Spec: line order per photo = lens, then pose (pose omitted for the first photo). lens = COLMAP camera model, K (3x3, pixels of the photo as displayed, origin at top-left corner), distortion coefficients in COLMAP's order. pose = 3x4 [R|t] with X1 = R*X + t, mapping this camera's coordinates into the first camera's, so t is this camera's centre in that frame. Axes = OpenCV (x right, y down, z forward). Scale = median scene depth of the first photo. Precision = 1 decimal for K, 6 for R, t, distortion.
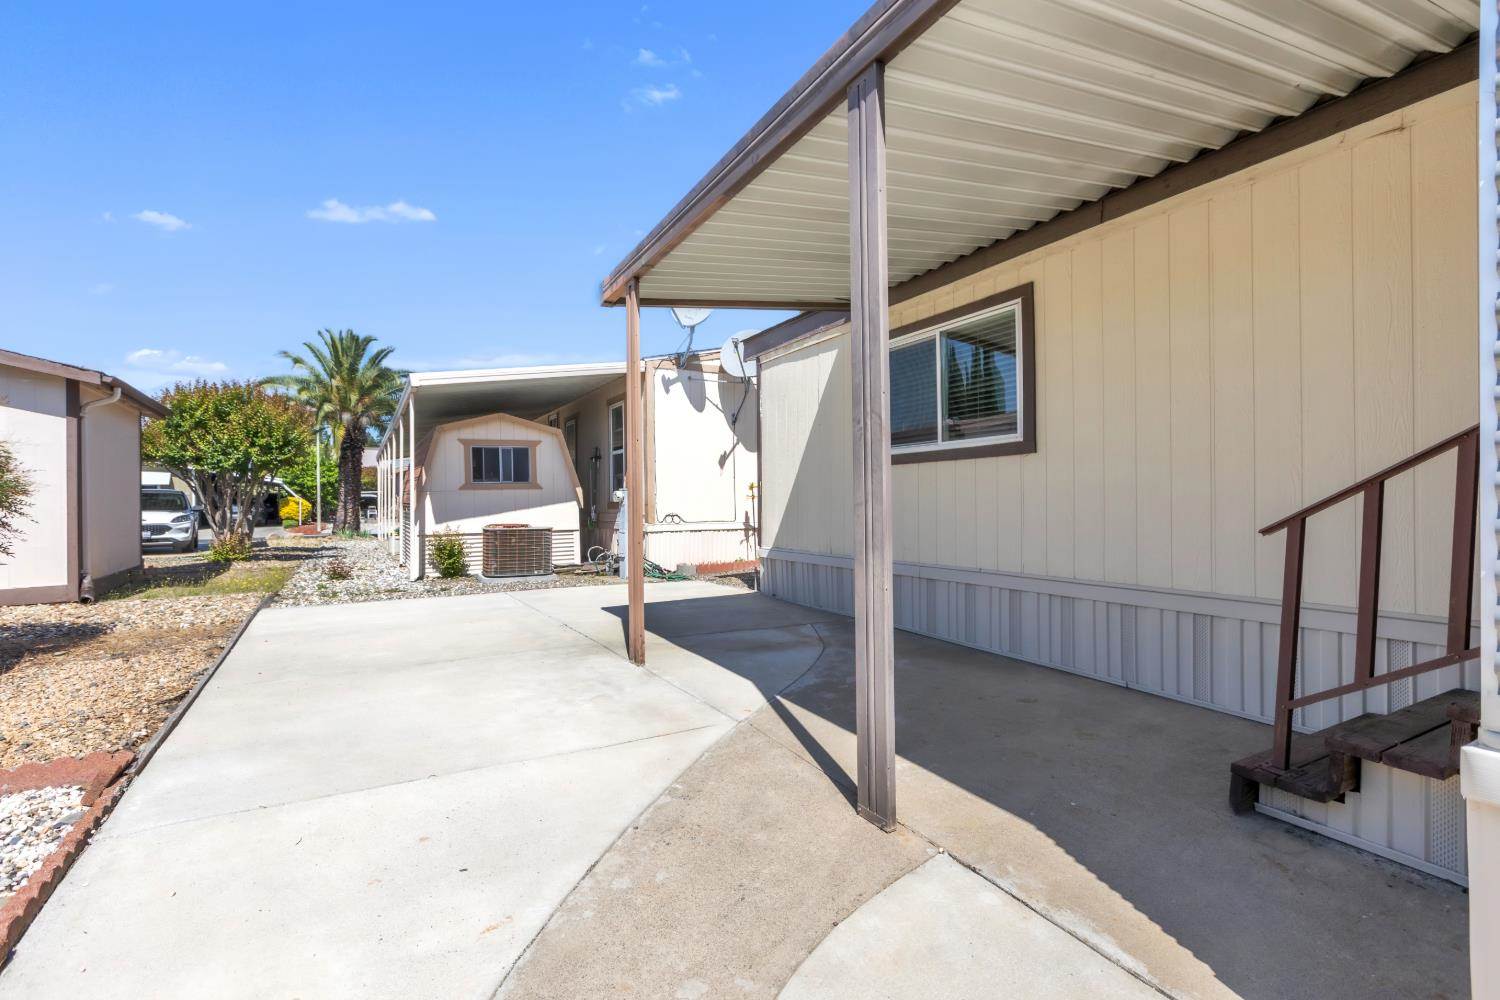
lens RADIAL K [[706.8, 0, 750.0], [0, 706.8, 500.0], [0, 0, 1]] dist [0.004711, 0.000954]
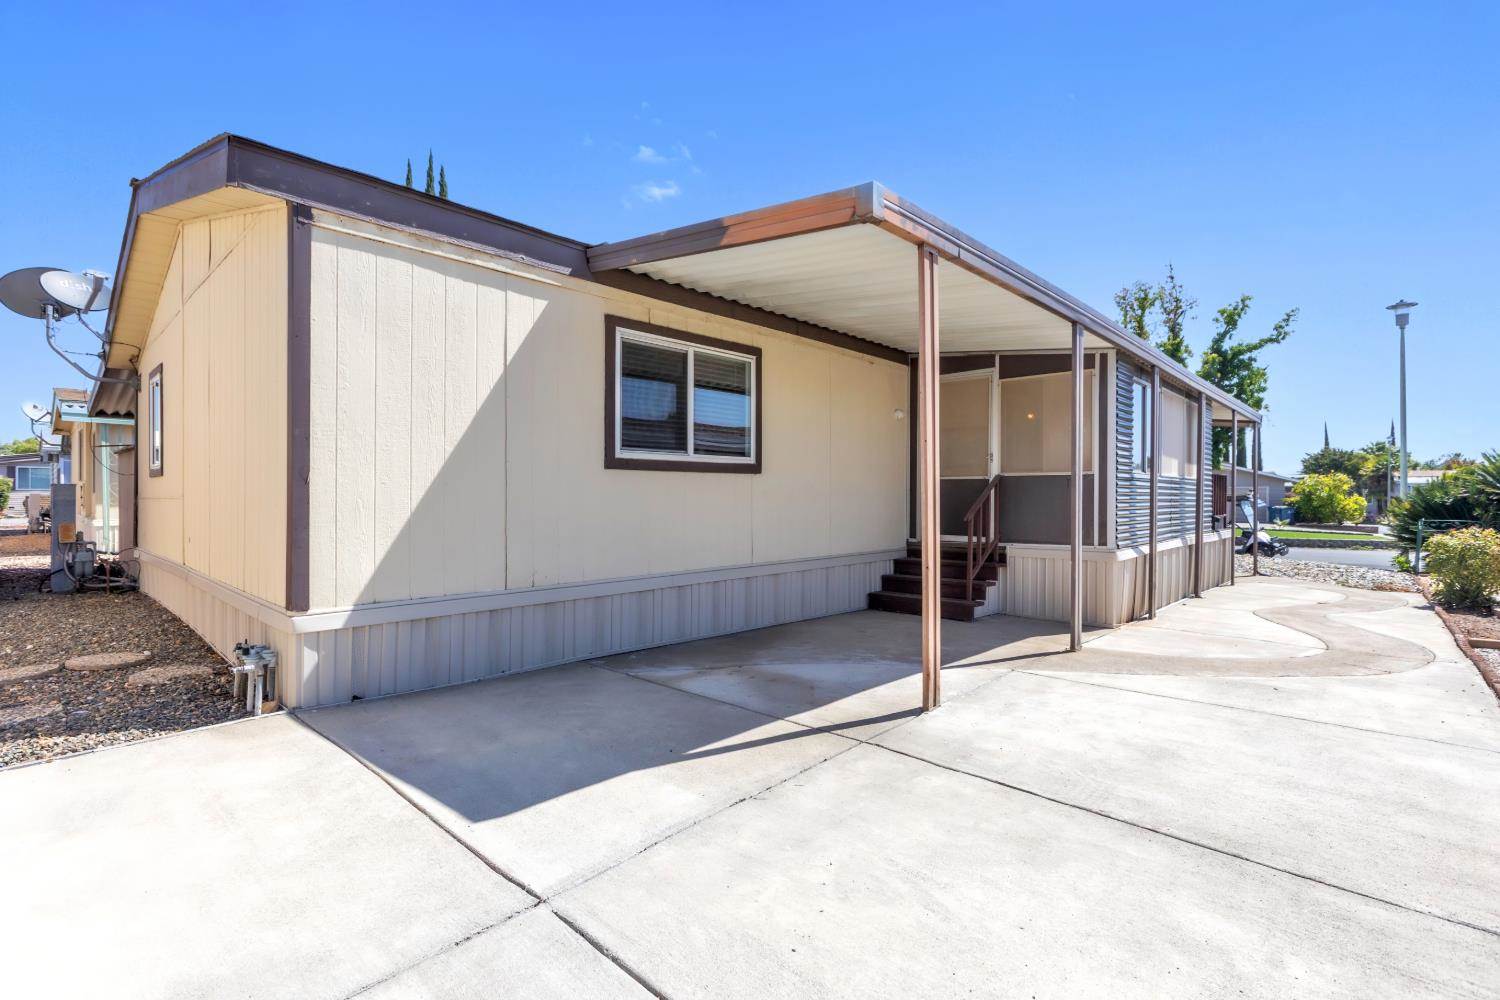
lens RADIAL K [[706.8, 0, 750.0], [0, 706.8, 500.0], [0, 0, 1]] dist [0.004711, 0.000954]
pose [[-0.317438, 0.017870, 0.948111, -0.743890], [0.009872, 0.999831, -0.015539, 0.003807], [-0.948228, 0.004427, -0.317561, 1.230742]]
